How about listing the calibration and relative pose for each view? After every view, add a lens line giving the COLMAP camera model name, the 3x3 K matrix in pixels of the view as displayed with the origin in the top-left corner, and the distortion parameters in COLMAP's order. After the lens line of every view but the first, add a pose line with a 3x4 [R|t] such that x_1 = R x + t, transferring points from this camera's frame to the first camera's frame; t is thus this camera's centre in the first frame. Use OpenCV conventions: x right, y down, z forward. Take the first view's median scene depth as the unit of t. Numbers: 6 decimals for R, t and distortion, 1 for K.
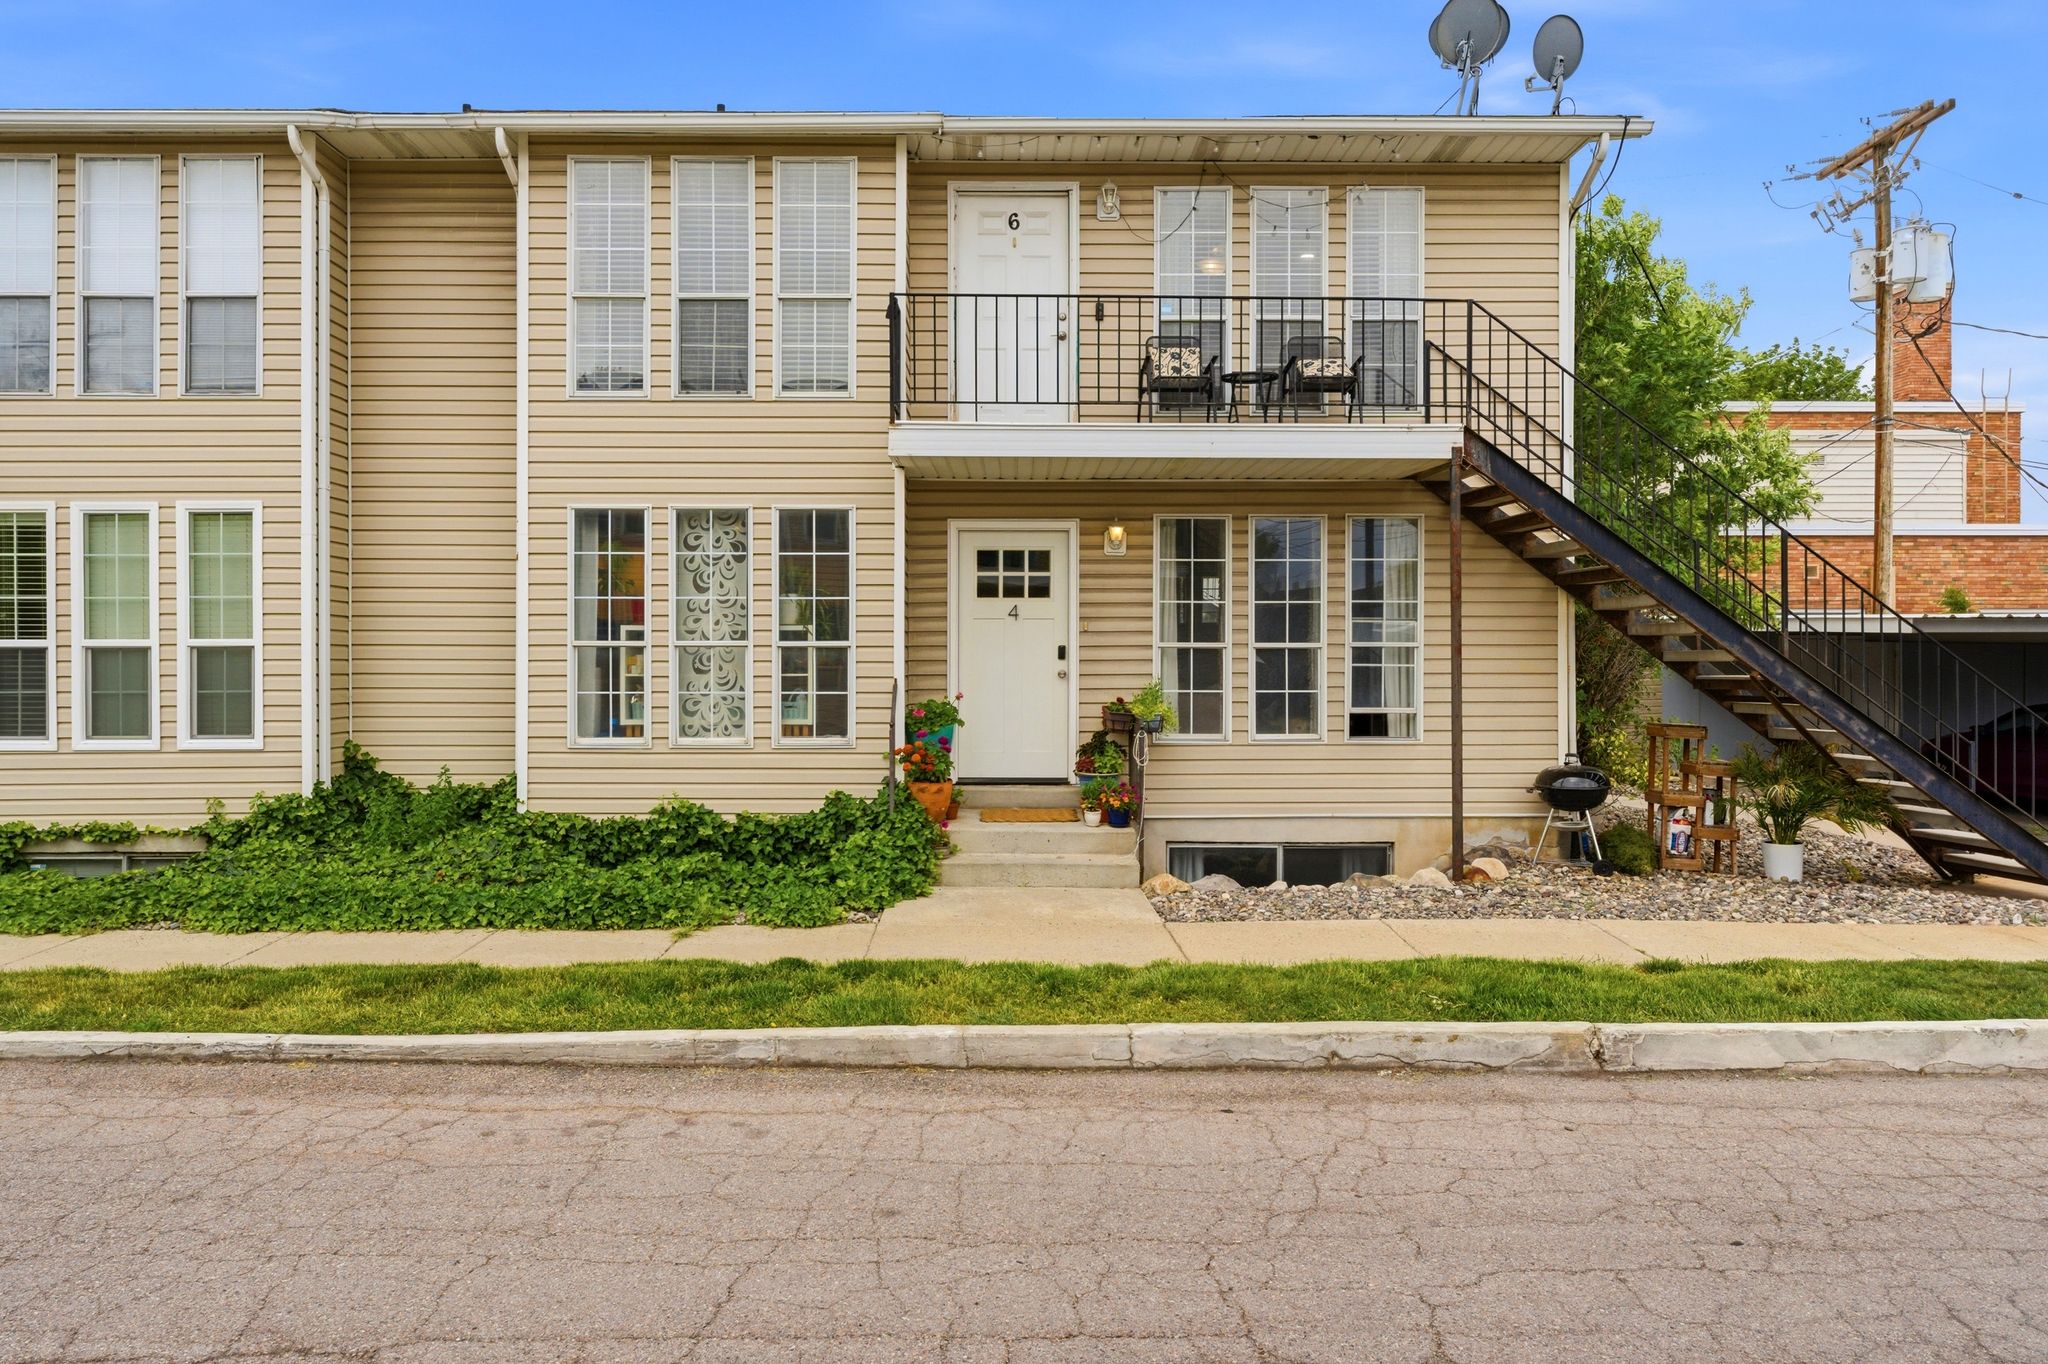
lens RADIAL K [[1373.0, 0, 1016.9], [0, 1373.0, 655.7], [0, 0, 1]] dist [0.003472, -0.000583]
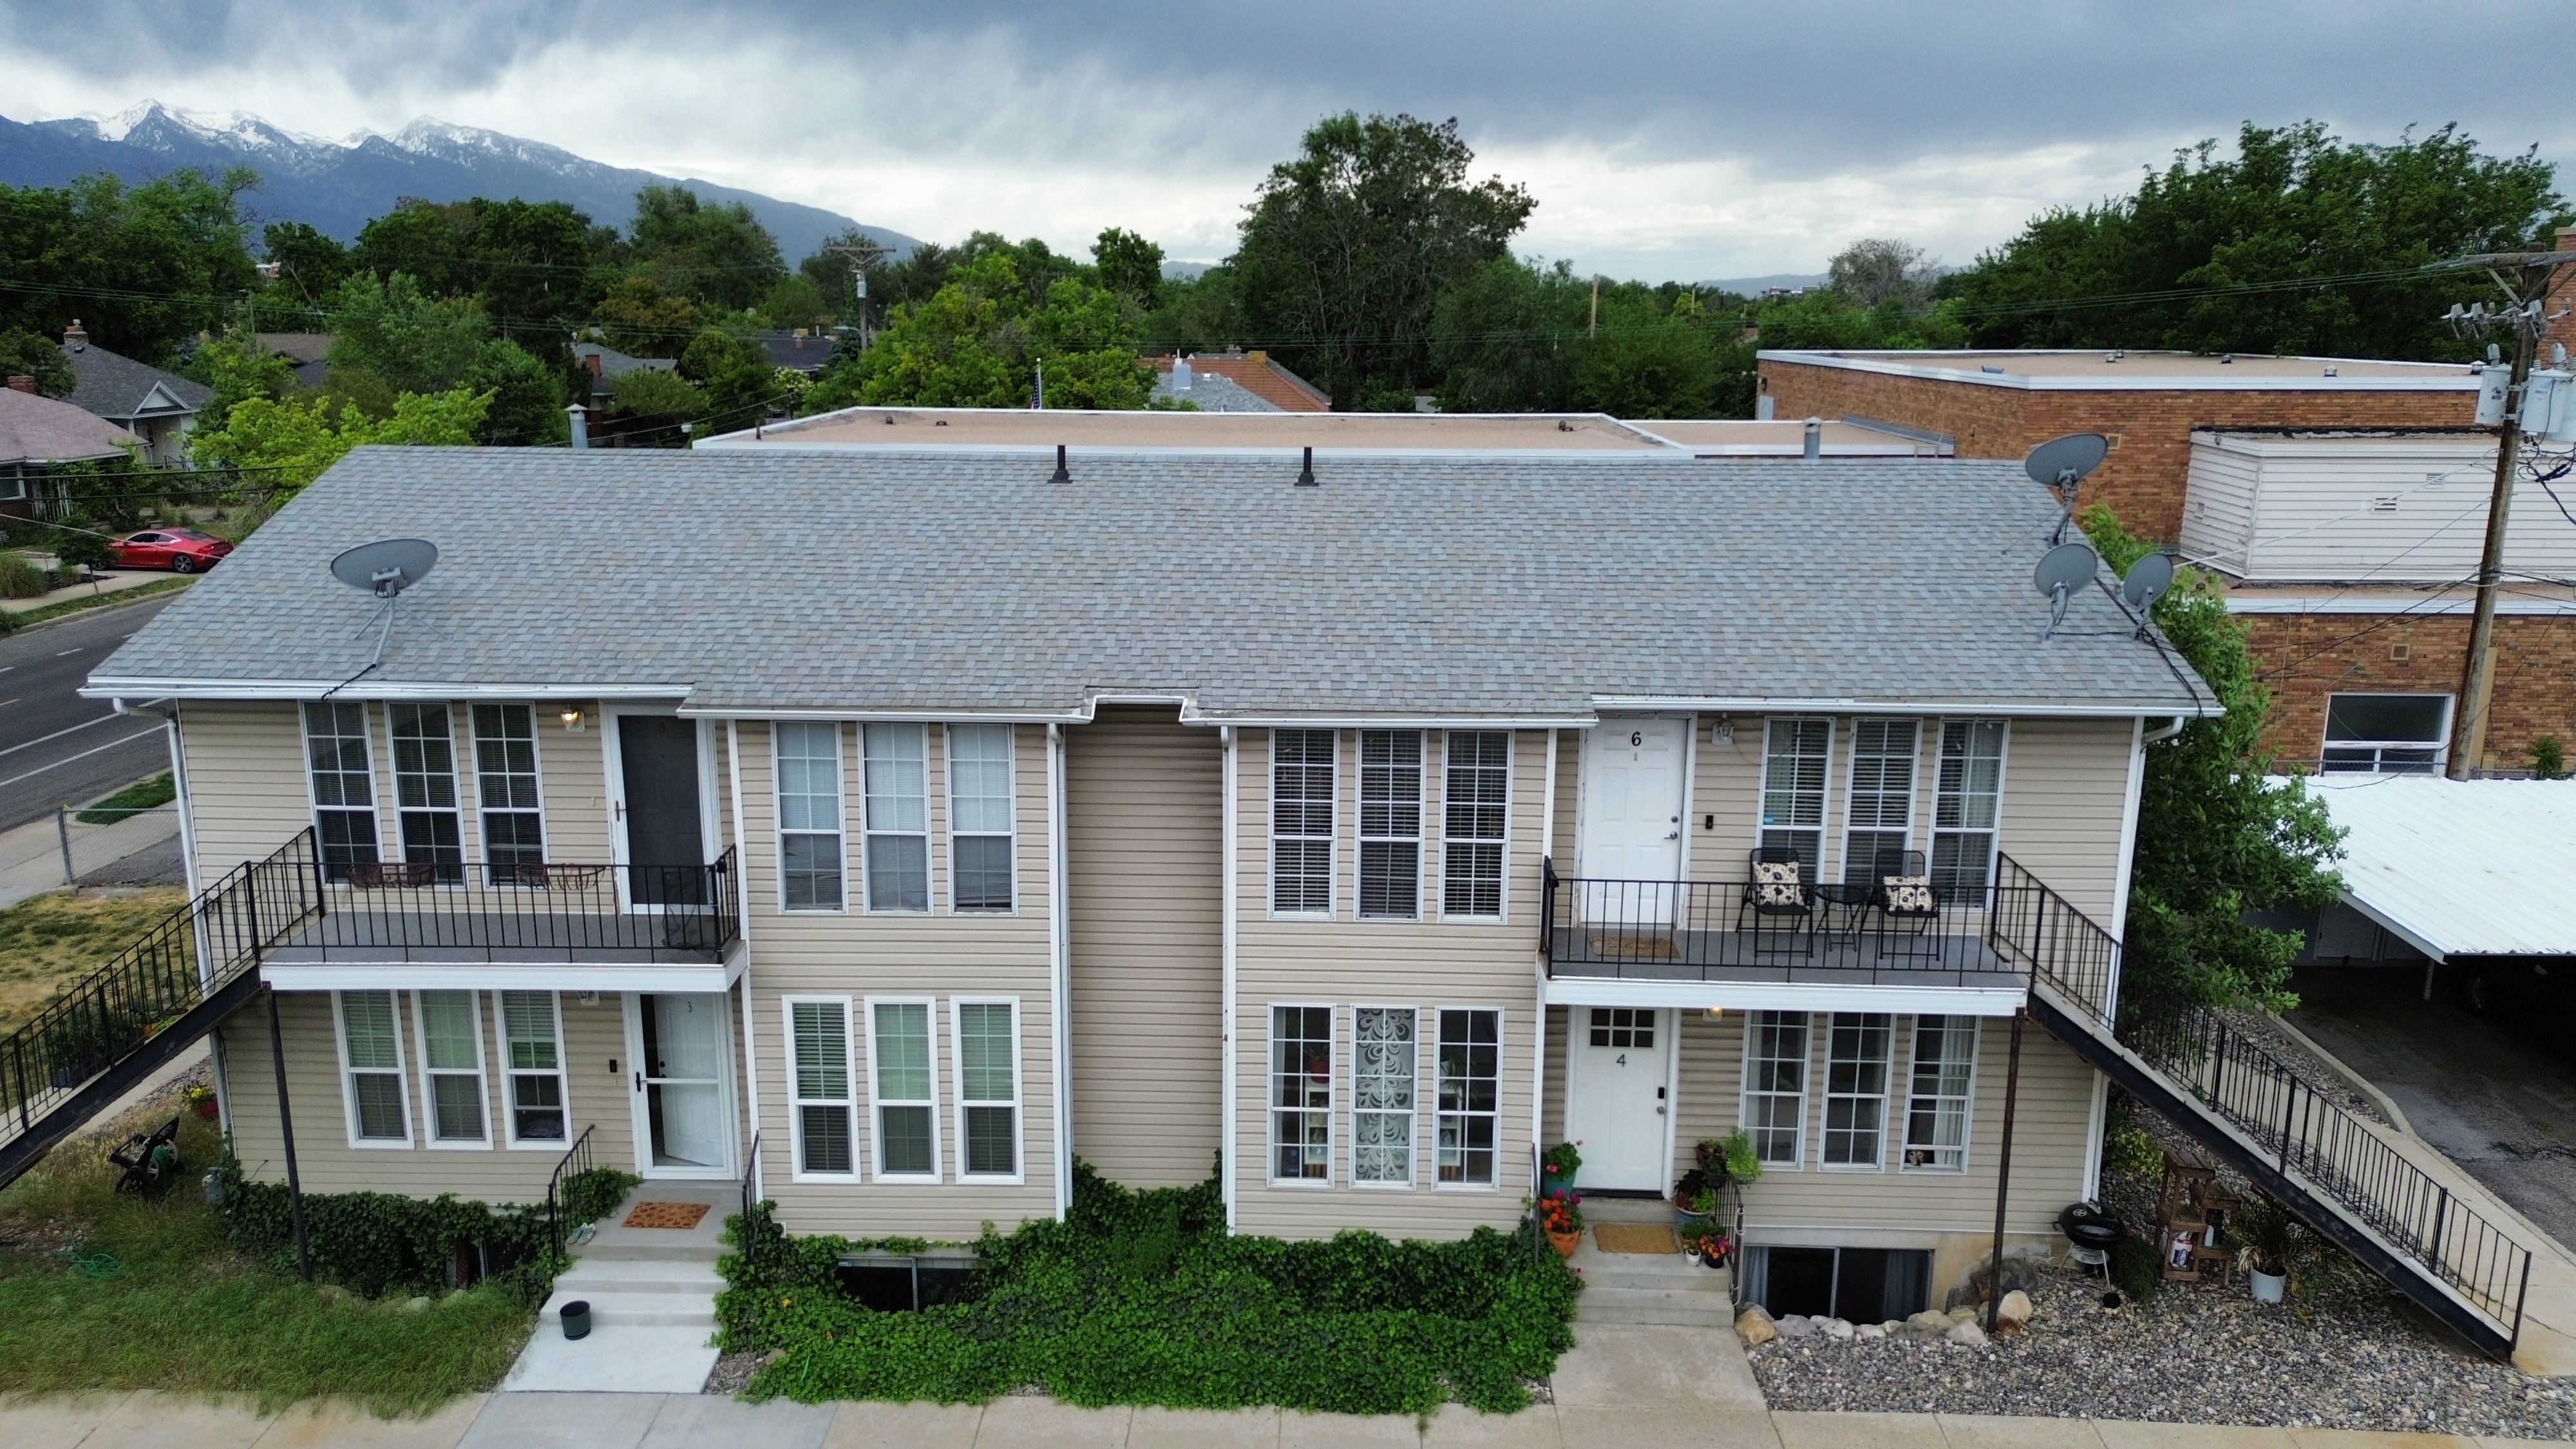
lens RADIAL K [[1805.5, 0, 1282.1], [0, 1805.5, 721.2], [0, 0, 1]] dist [0.090487, -0.098226]
pose [[0.999257, 0.013838, -0.035971, -0.259573], [-0.005510, 0.975024, 0.222030, -0.709175], [0.038145, -0.221667, 0.974376, -0.508004]]
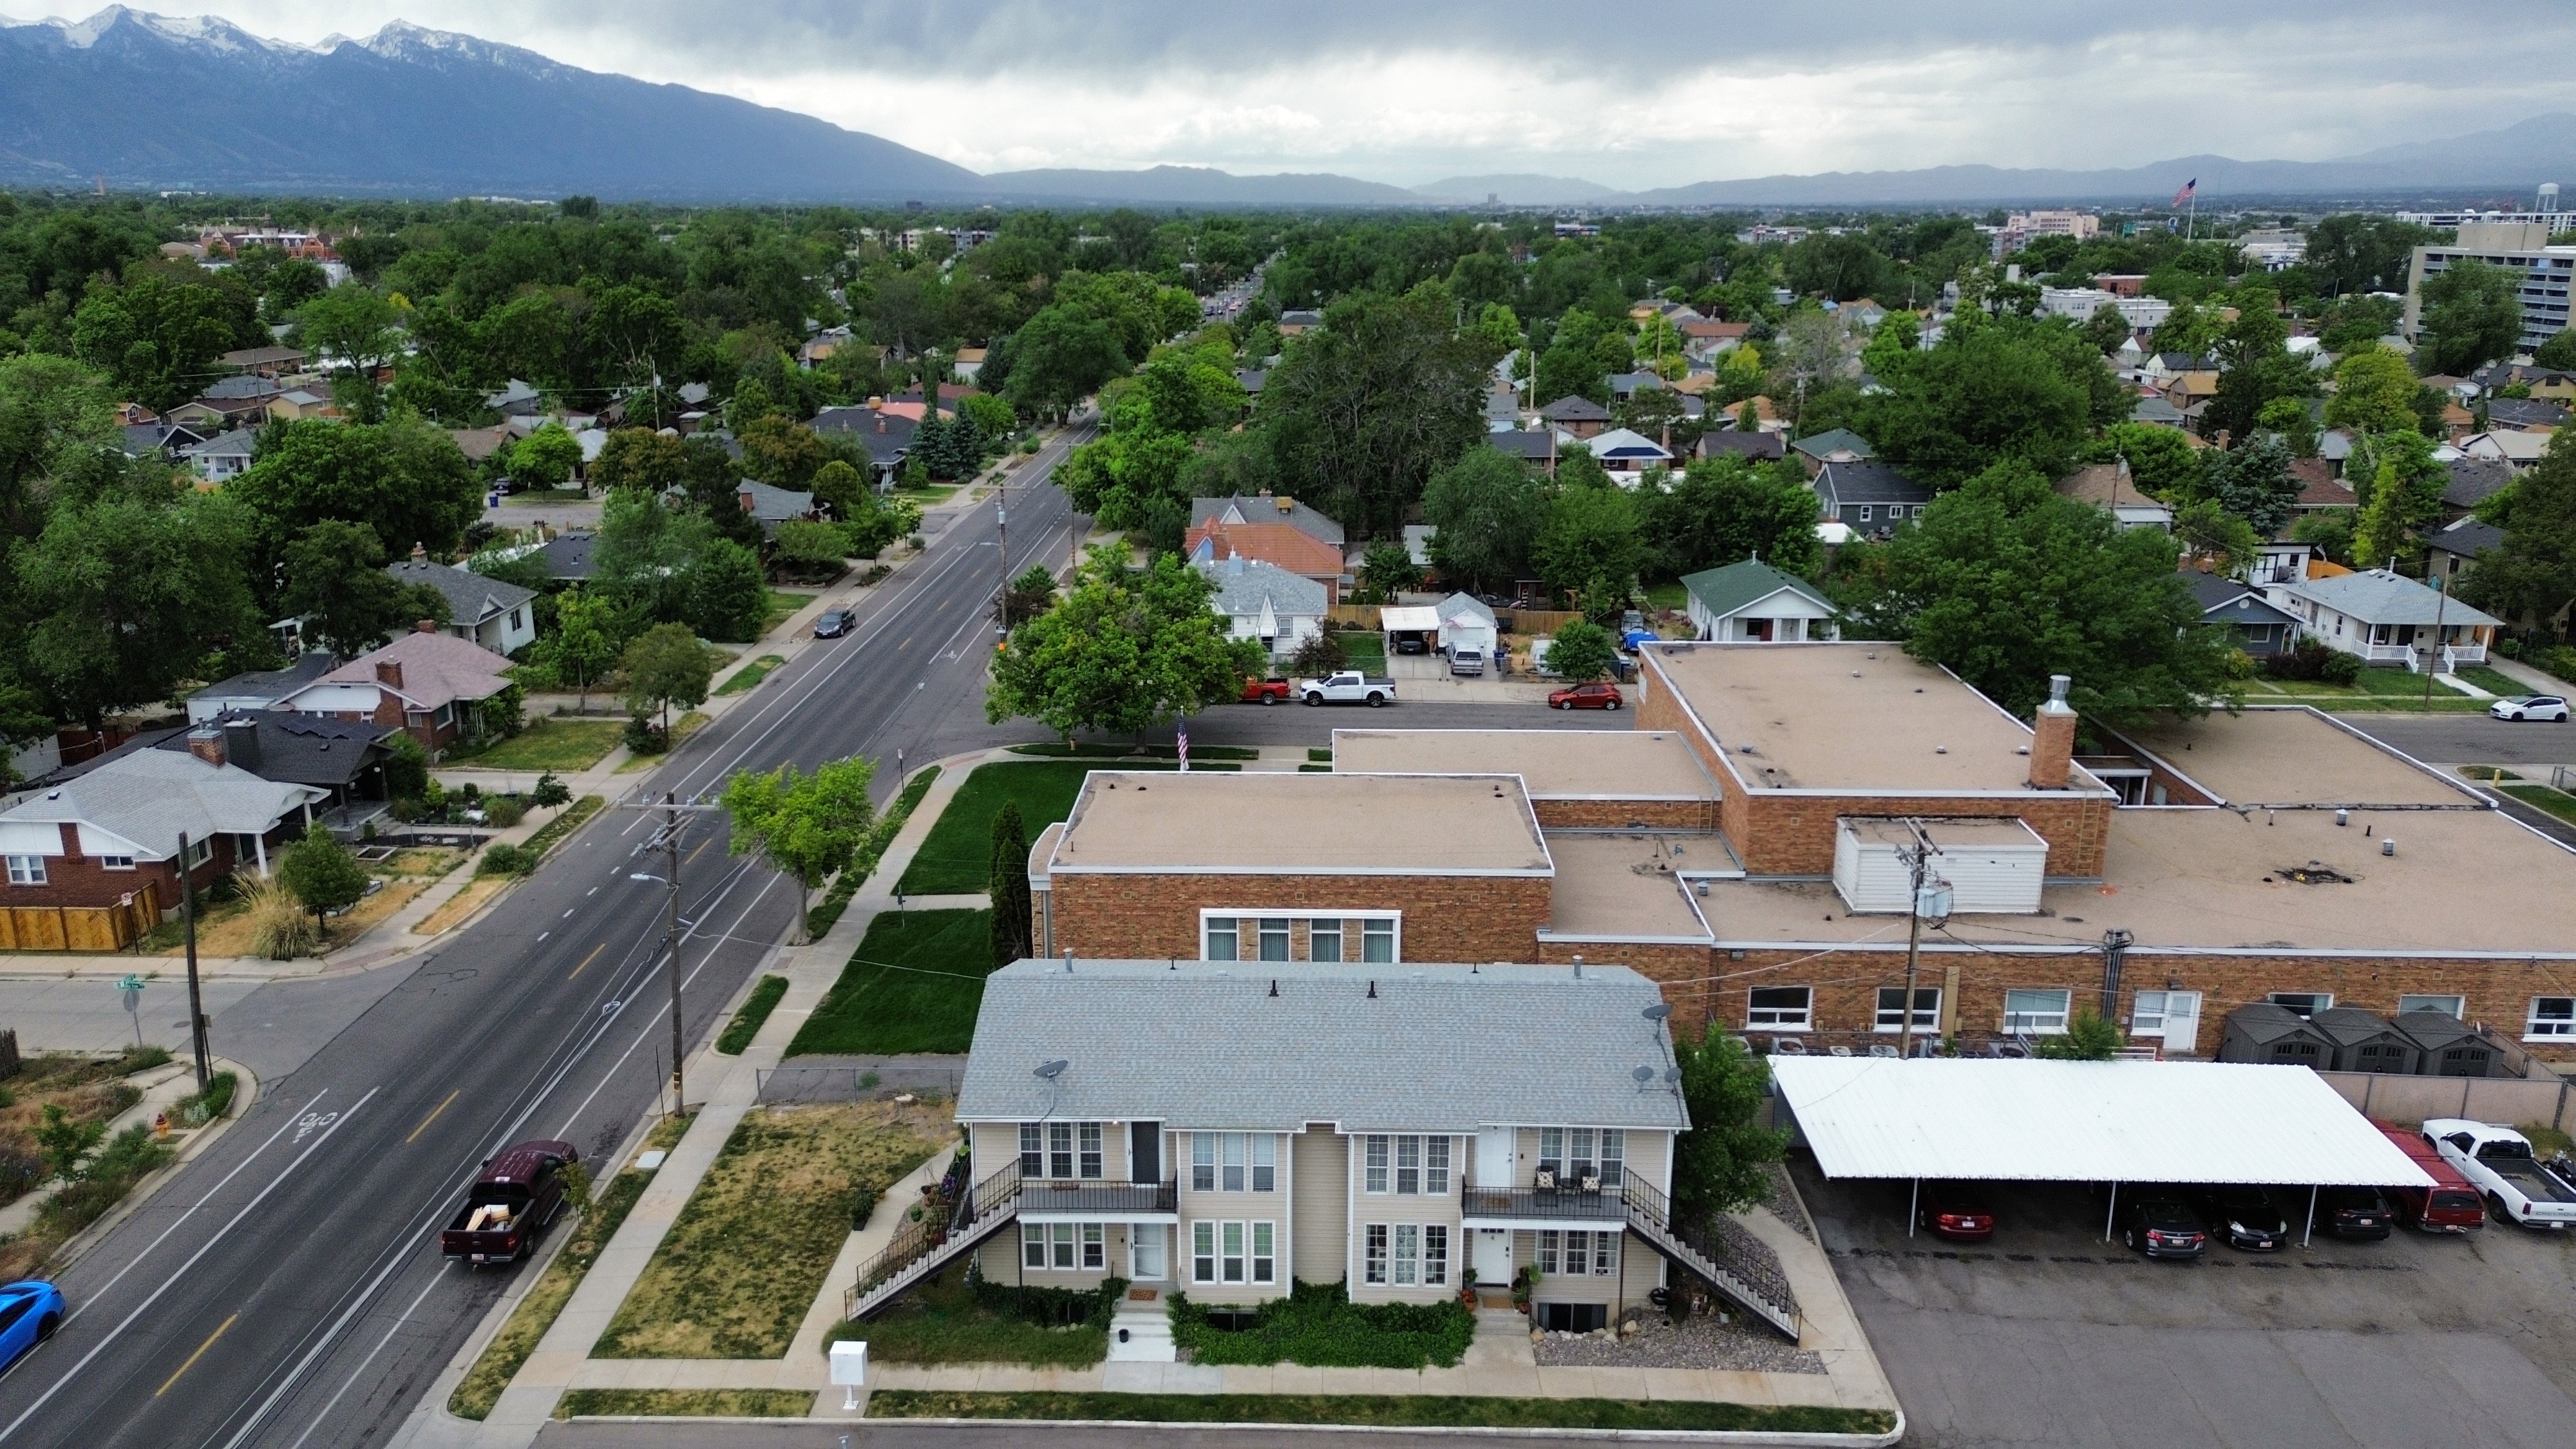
lens RADIAL K [[1805.5, 0, 1282.1], [0, 1805.5, 721.2], [0, 0, 1]] dist [0.090487, -0.098226]
pose [[0.999446, 0.008826, -0.032082, -0.396639], [0.000152, 0.962963, 0.269632, -2.520663], [0.033273, -0.269488, 0.962429, -3.006897]]
